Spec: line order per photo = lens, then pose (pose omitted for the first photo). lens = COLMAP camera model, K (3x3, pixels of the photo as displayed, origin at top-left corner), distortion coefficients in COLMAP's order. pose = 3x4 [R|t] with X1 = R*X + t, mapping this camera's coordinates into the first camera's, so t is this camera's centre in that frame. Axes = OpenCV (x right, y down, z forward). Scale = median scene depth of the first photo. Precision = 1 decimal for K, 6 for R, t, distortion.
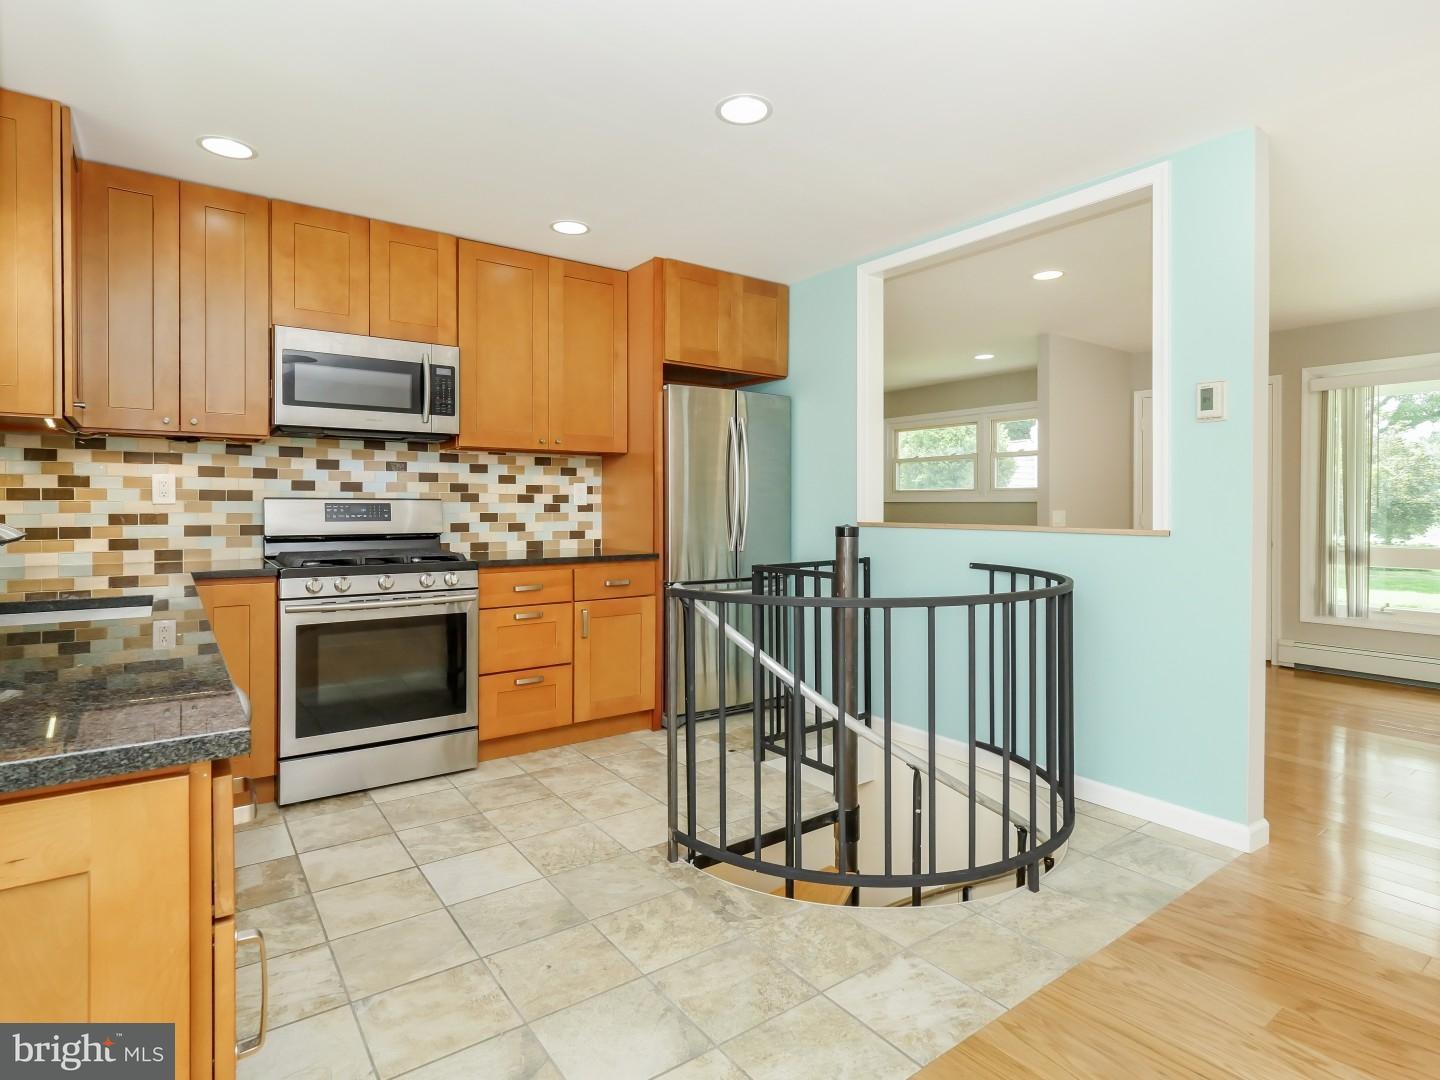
lens RADIAL K [[752.6, 0, 699.6], [0, 752.6, 510.1], [0, 0, 1]] dist [-0.000260, -0.000304]
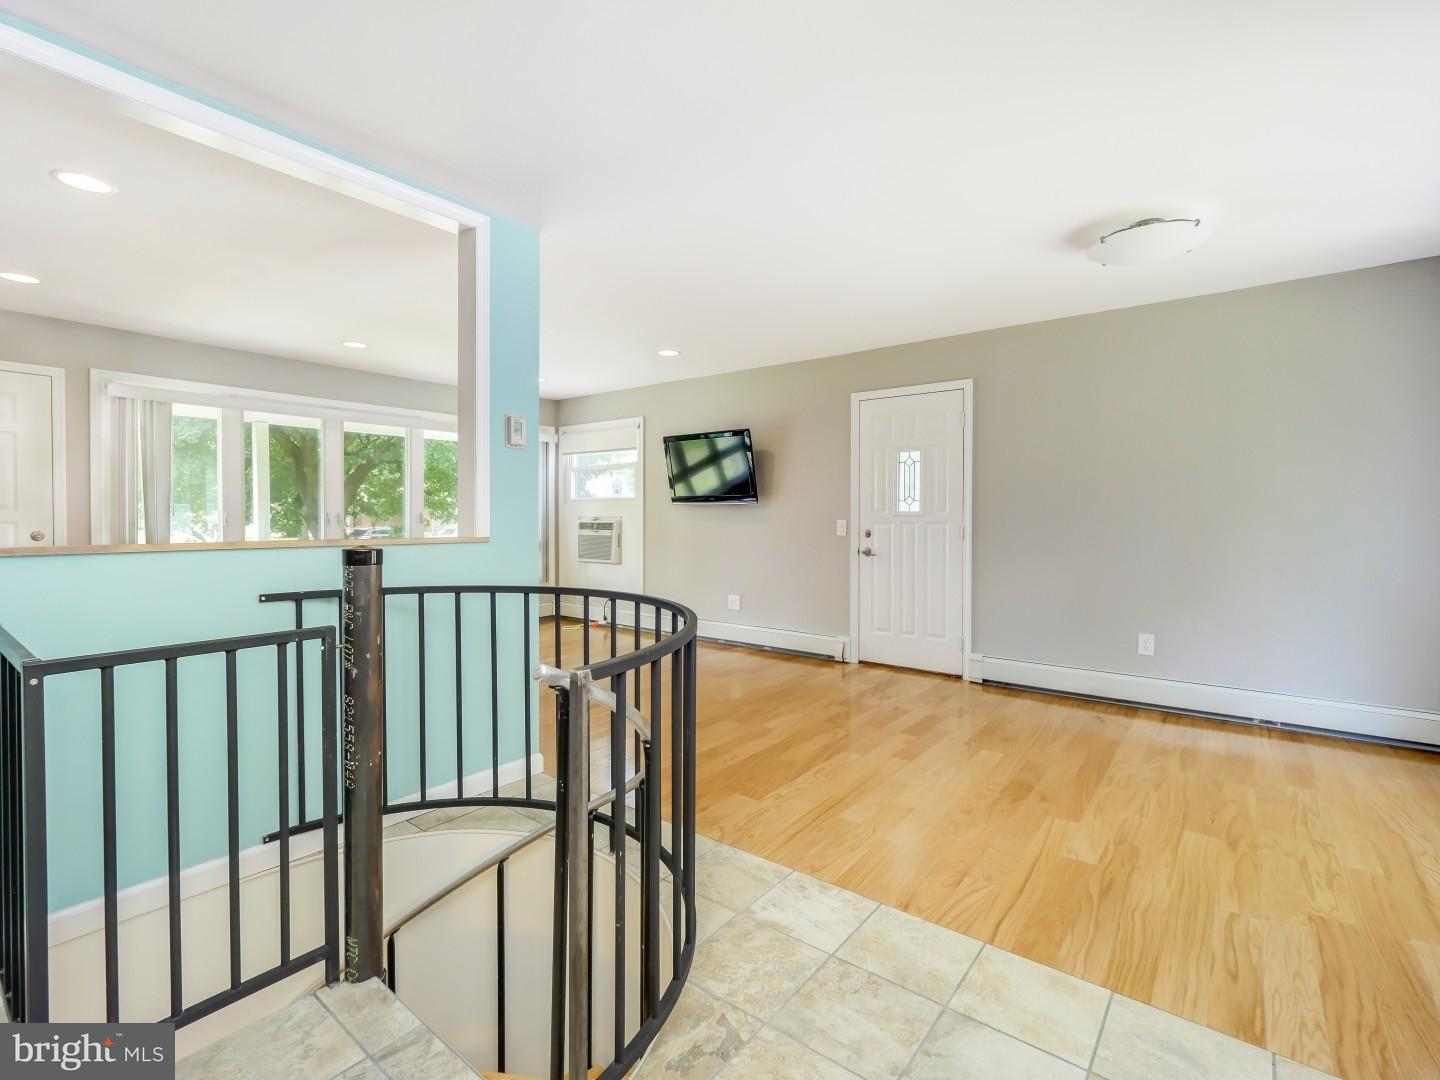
lens RADIAL K [[690.0, 0, 722.9], [0, 690.0, 521.2], [0, 0, 1]] dist [-0.000296, 0.000276]
pose [[-0.289289, -0.016332, 0.957102, -0.724538], [0.000799, 0.999850, 0.017303, -0.022186], [-0.957241, 0.005771, -0.289233, 1.370532]]
